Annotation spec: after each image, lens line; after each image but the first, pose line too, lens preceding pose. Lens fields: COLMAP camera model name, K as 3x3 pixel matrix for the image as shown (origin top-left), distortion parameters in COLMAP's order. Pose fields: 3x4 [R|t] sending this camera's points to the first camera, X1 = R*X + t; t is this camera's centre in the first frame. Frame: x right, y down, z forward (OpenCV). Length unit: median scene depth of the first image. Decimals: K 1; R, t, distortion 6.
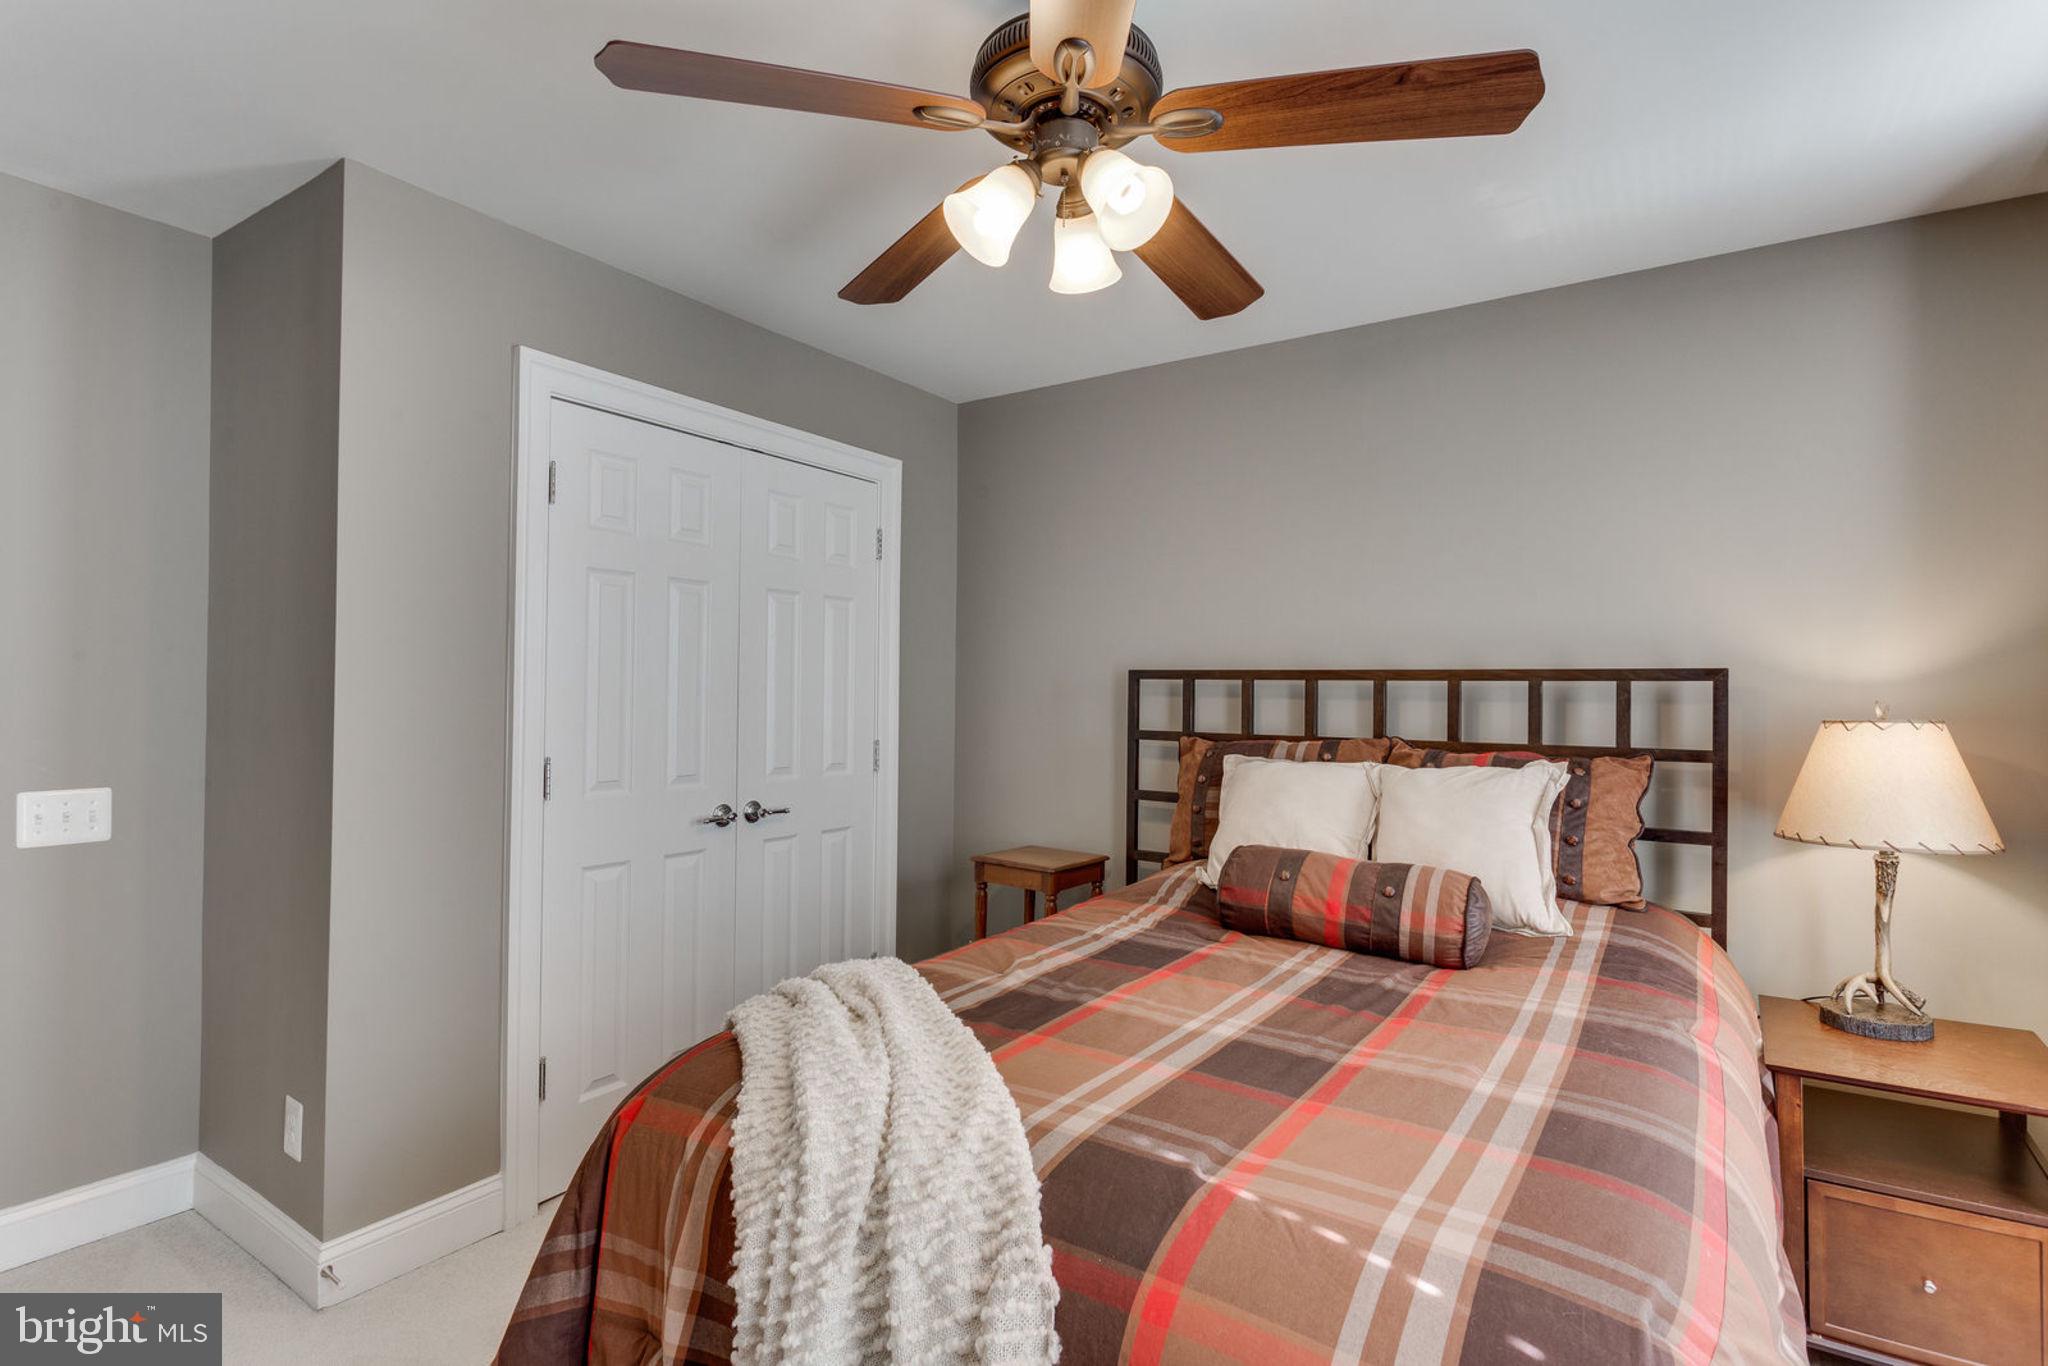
lens RADIAL K [[1016.6, 0, 1030.6], [0, 1016.6, 683.5], [0, 0, 1]] dist [0.013954, -0.006655]
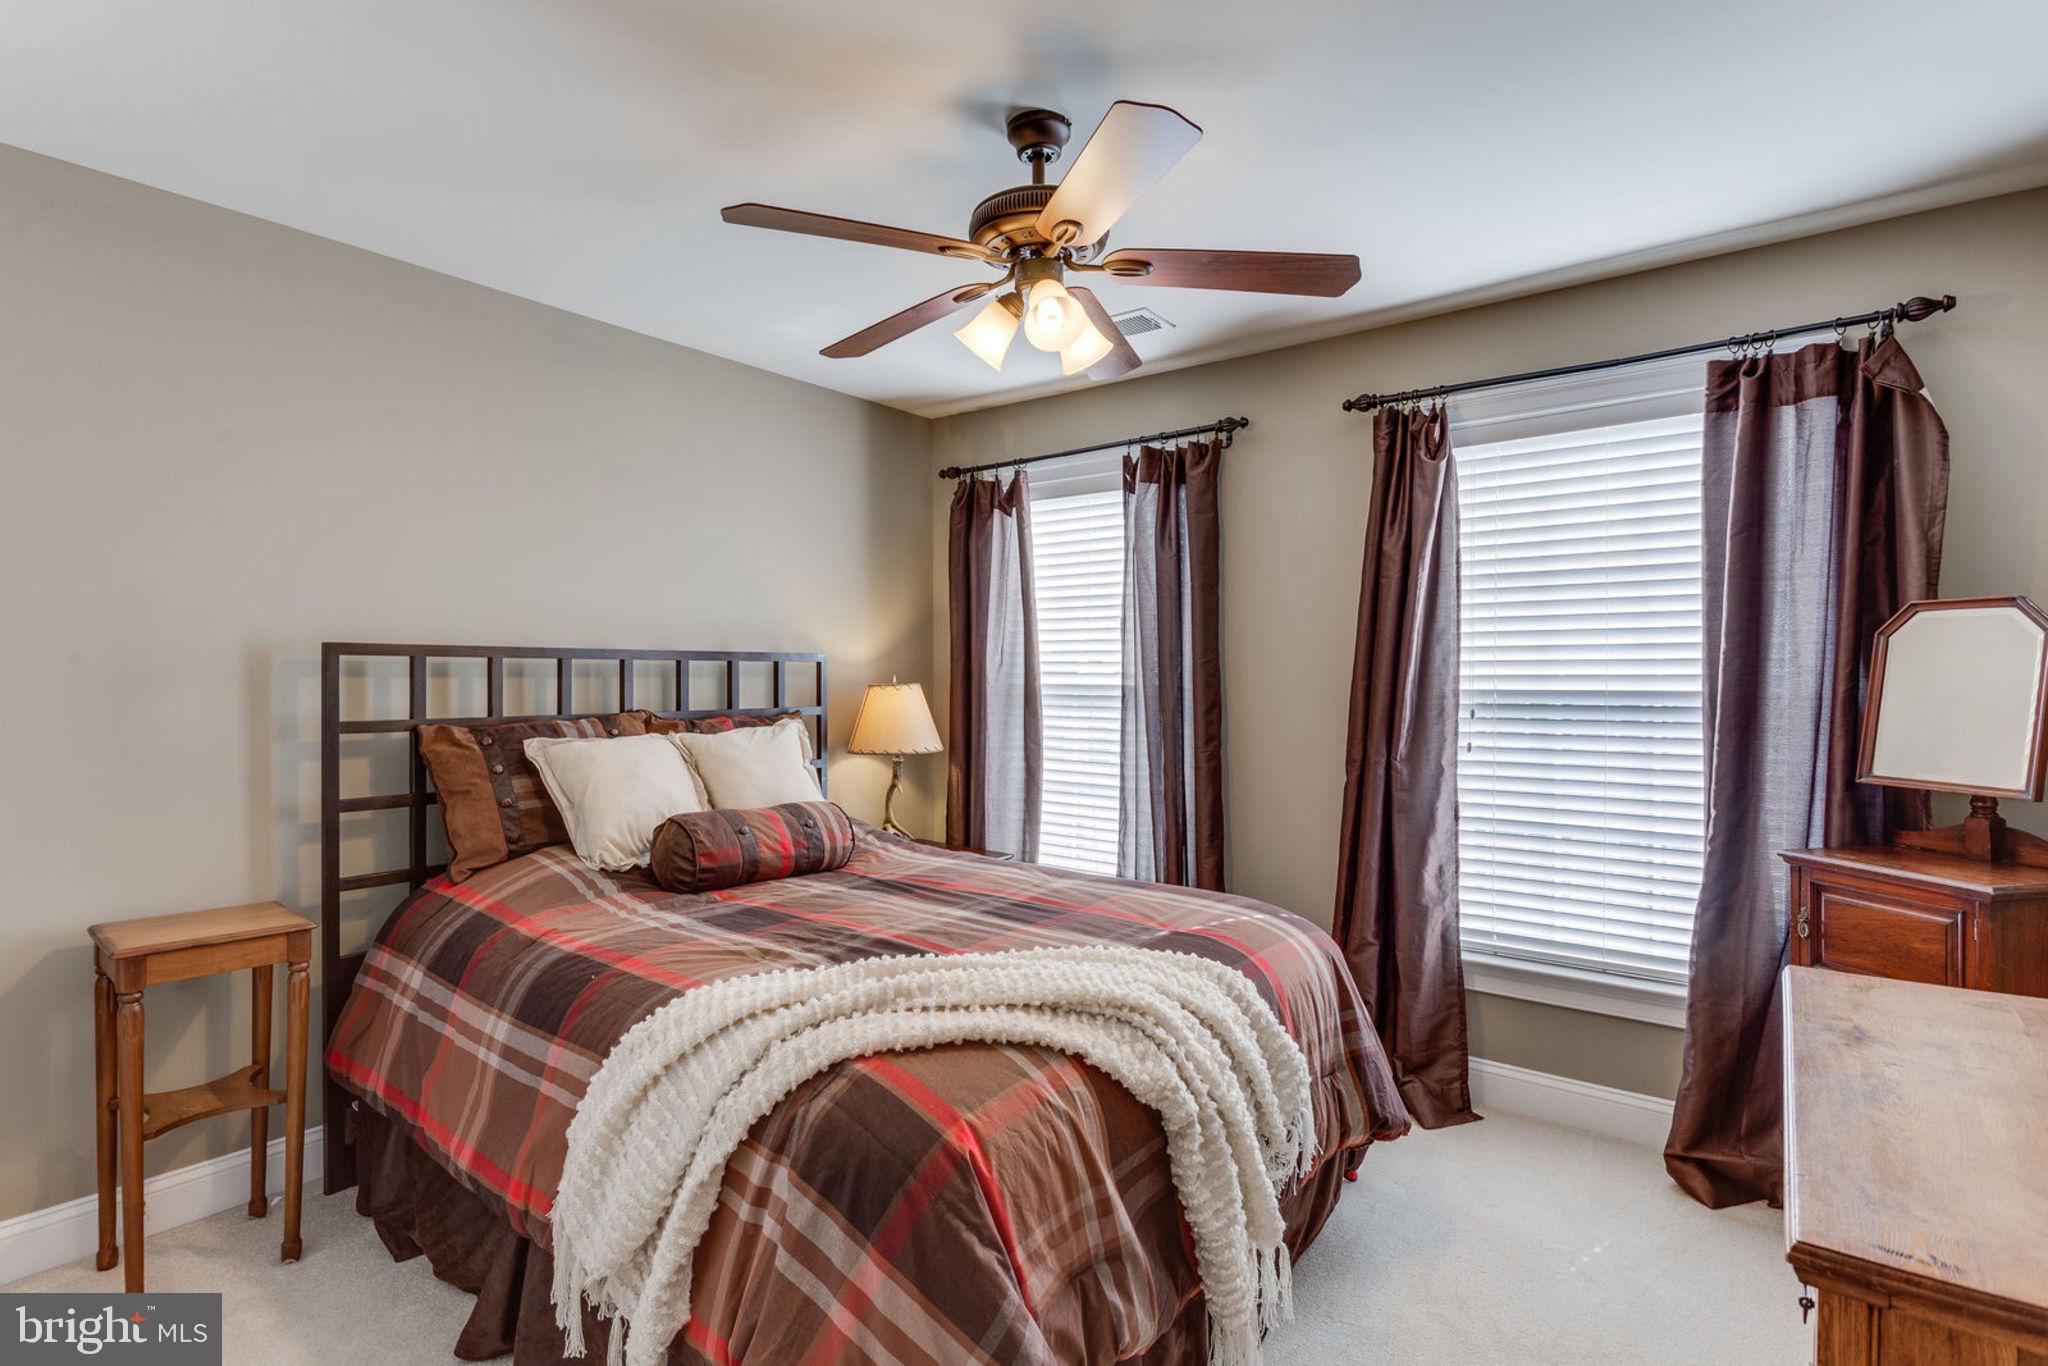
lens RADIAL K [[1016.6, 0, 1031.0], [0, 1016.6, 683.7], [0, 0, 1]] dist [0.013954, -0.006655]
pose [[0.028490, -0.021744, 0.999358, -0.750739], [-0.011075, 0.999695, 0.022067, -0.006269], [-0.999533, -0.011697, 0.028240, 0.538807]]
